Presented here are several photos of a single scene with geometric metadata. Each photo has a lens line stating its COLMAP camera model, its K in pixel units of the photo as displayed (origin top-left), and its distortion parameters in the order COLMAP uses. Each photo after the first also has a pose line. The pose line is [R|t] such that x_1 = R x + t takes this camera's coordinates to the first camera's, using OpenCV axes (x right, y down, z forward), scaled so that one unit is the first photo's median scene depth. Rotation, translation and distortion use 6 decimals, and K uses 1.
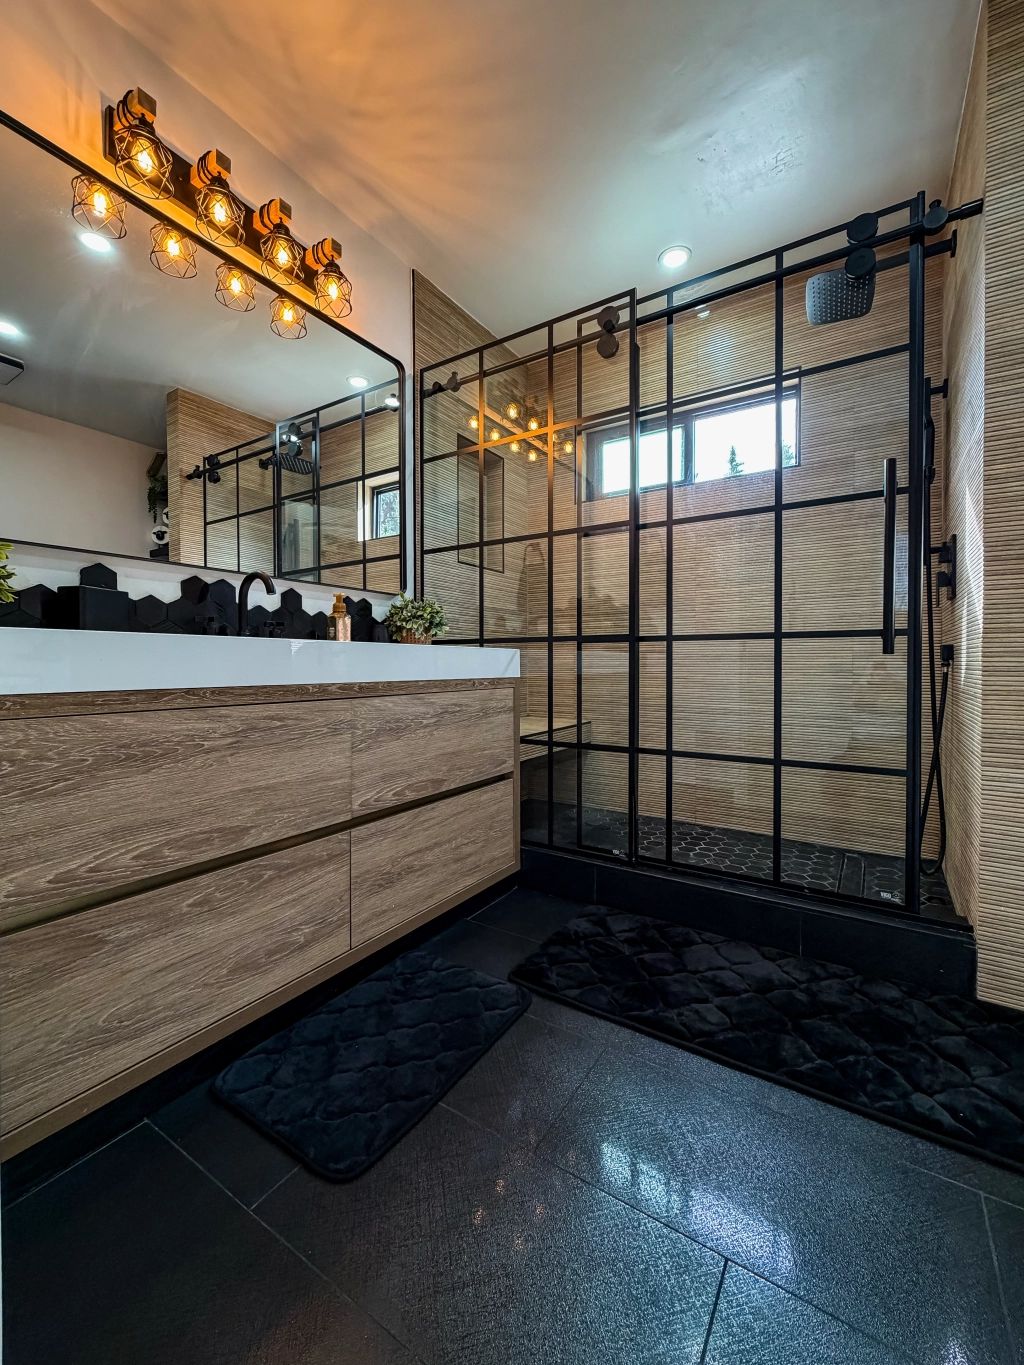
lens RADIAL K [[532.6, 0, 503.9], [0, 532.6, 669.2], [0, 0, 1]] dist [-0.000451, -0.000036]
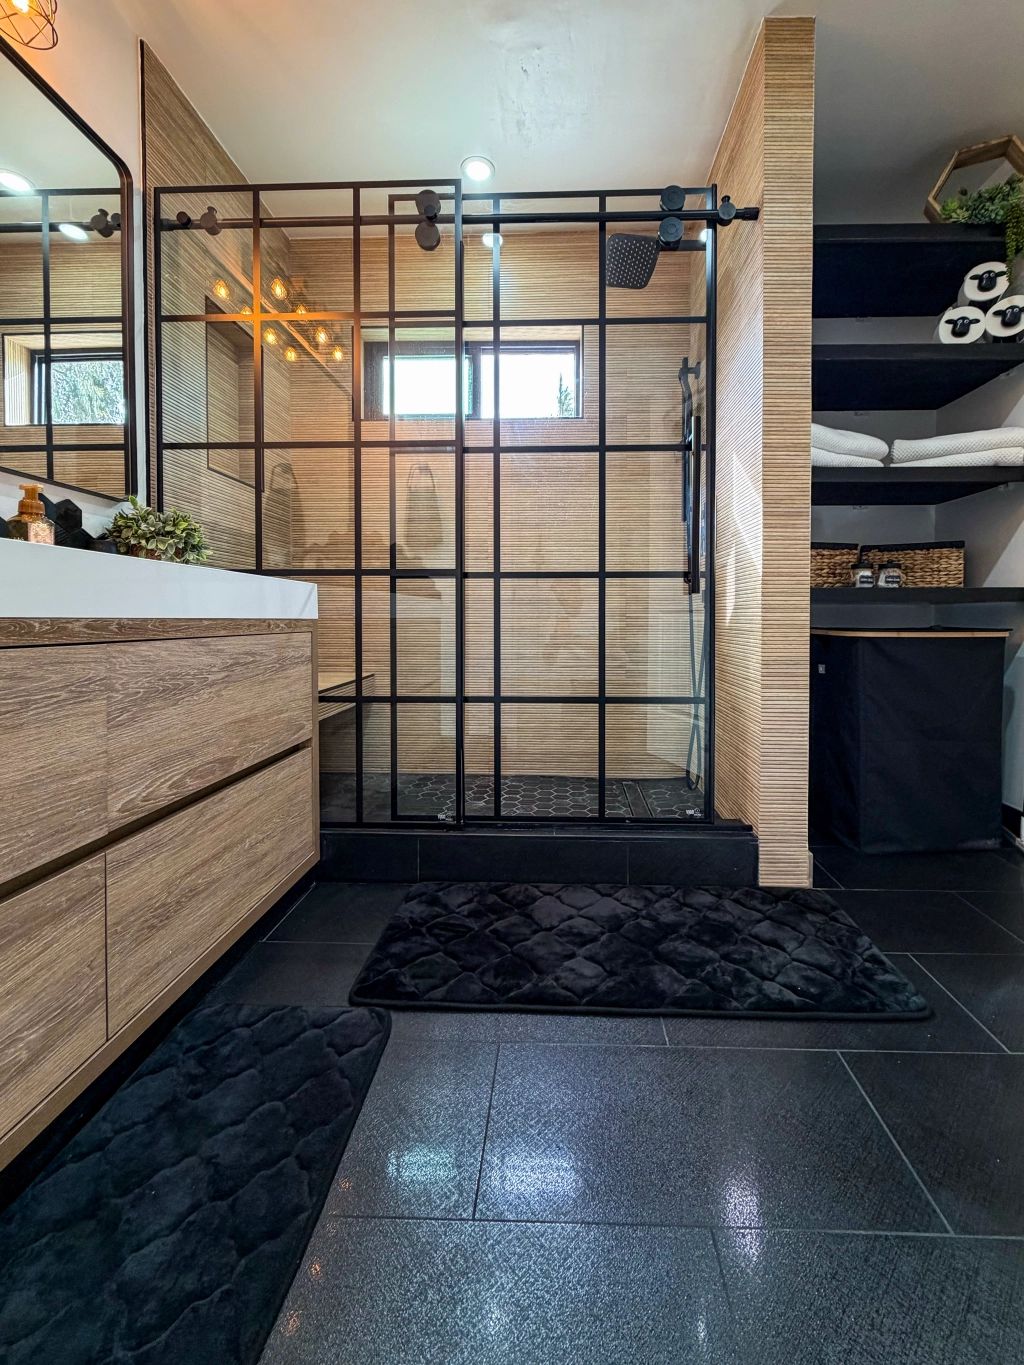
lens RADIAL K [[563.7, 0, 511.4], [0, 563.7, 627.0], [0, 0, 1]] dist [-0.000234, -0.000019]
pose [[0.868636, -0.006969, 0.495401, -0.185352], [0.004472, 0.999971, 0.006225, 0.031348], [-0.495430, -0.003192, 0.868642, 0.170796]]
